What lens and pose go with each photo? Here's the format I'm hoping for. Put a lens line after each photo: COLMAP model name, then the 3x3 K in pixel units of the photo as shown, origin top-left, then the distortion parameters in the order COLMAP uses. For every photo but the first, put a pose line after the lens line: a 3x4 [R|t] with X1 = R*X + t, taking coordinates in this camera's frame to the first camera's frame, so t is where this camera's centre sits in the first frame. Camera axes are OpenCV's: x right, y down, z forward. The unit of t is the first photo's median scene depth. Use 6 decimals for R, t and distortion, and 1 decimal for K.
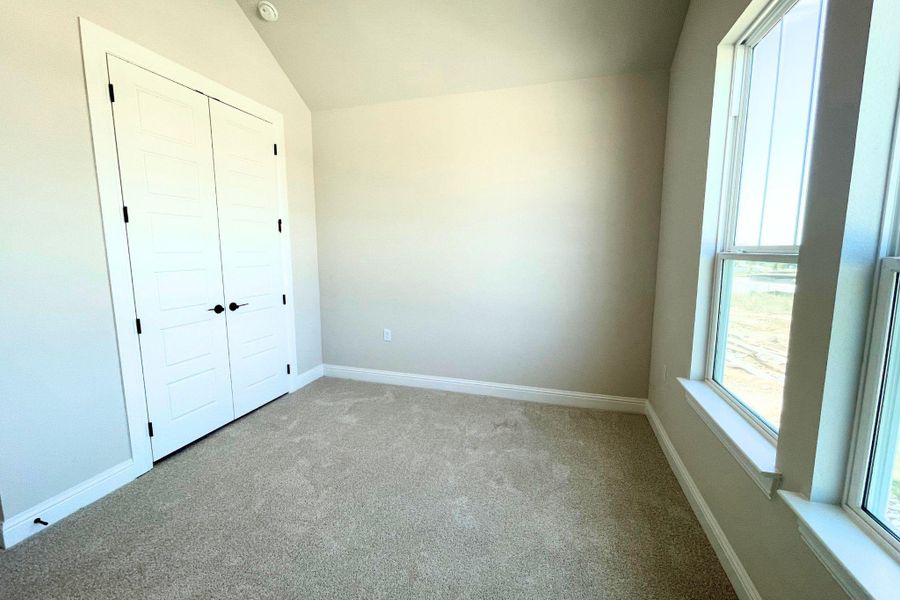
lens RADIAL K [[373.2, 0, 450.0], [0, 373.2, 300.0], [0, 0, 1]] dist [0.000600, 0.000091]
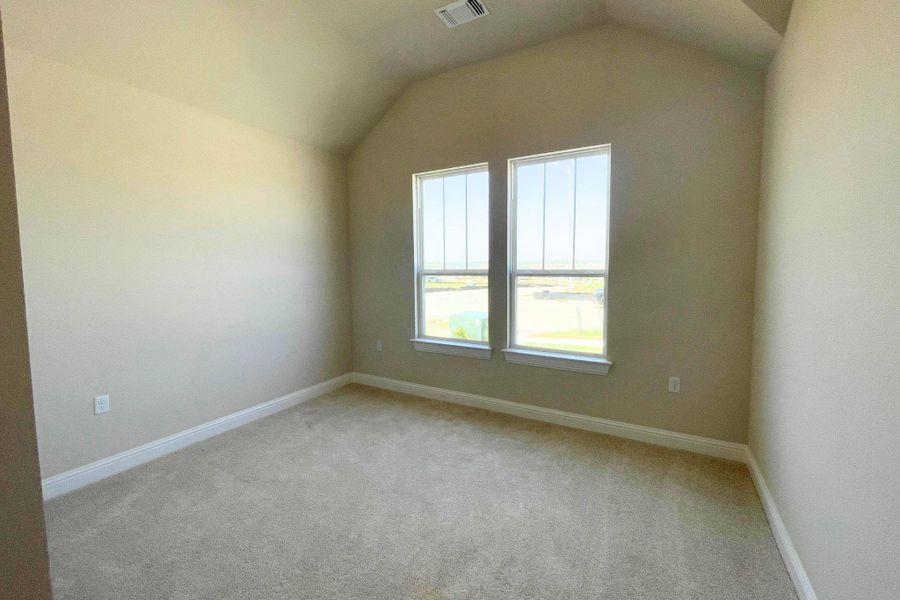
lens RADIAL K [[373.2, 0, 450.0], [0, 373.2, 300.0], [0, 0, 1]] dist [0.000600, 0.000091]
pose [[0.199366, -0.088730, 0.975900, -0.892844], [0.142641, 0.987912, 0.060682, -0.056343], [-0.969488, 0.127106, 0.209613, 0.303036]]
